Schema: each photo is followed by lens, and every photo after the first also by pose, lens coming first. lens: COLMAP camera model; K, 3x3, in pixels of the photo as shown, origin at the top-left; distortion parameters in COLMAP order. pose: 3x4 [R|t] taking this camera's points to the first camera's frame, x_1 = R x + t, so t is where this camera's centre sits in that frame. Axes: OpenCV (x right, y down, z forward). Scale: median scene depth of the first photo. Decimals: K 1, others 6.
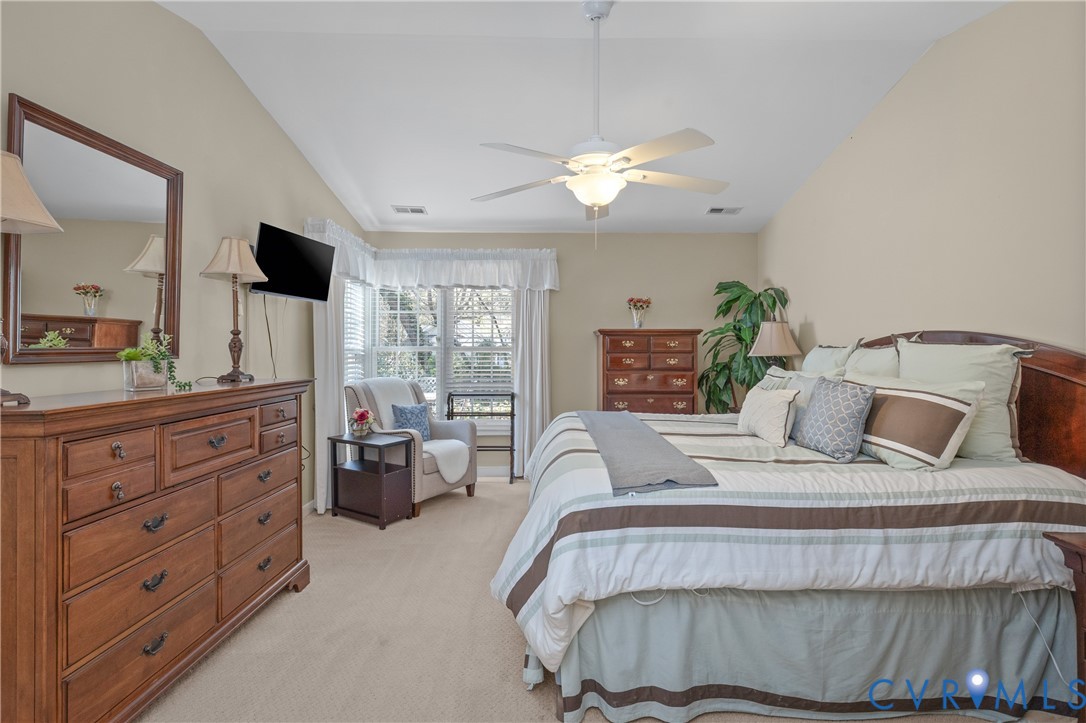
lens RADIAL K [[495.8, 0, 548.7], [0, 495.8, 349.8], [0, 0, 1]] dist [0.005627, -0.000641]
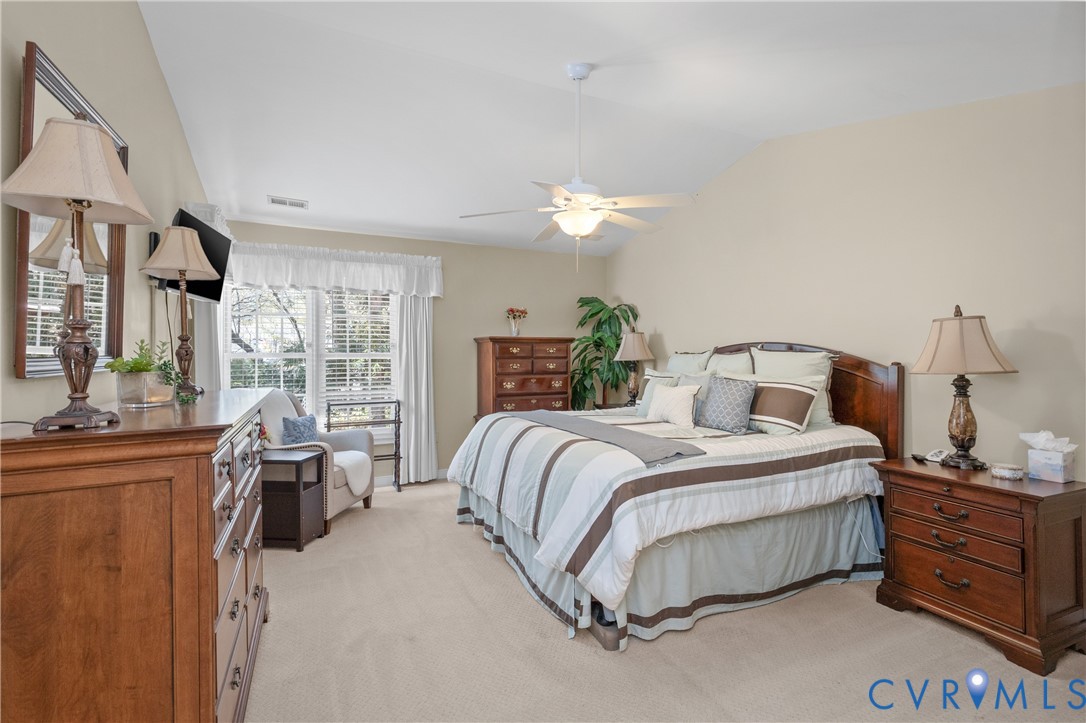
lens RADIAL K [[493.2, 0, 561.4], [0, 493.2, 357.0], [0, 0, 1]] dist [0.006628, -0.000596]
pose [[0.907816, -0.005304, 0.419336, -0.462365], [0.003775, 0.999983, 0.004477, -0.004372], [-0.419353, -0.002482, 0.907820, -0.066312]]
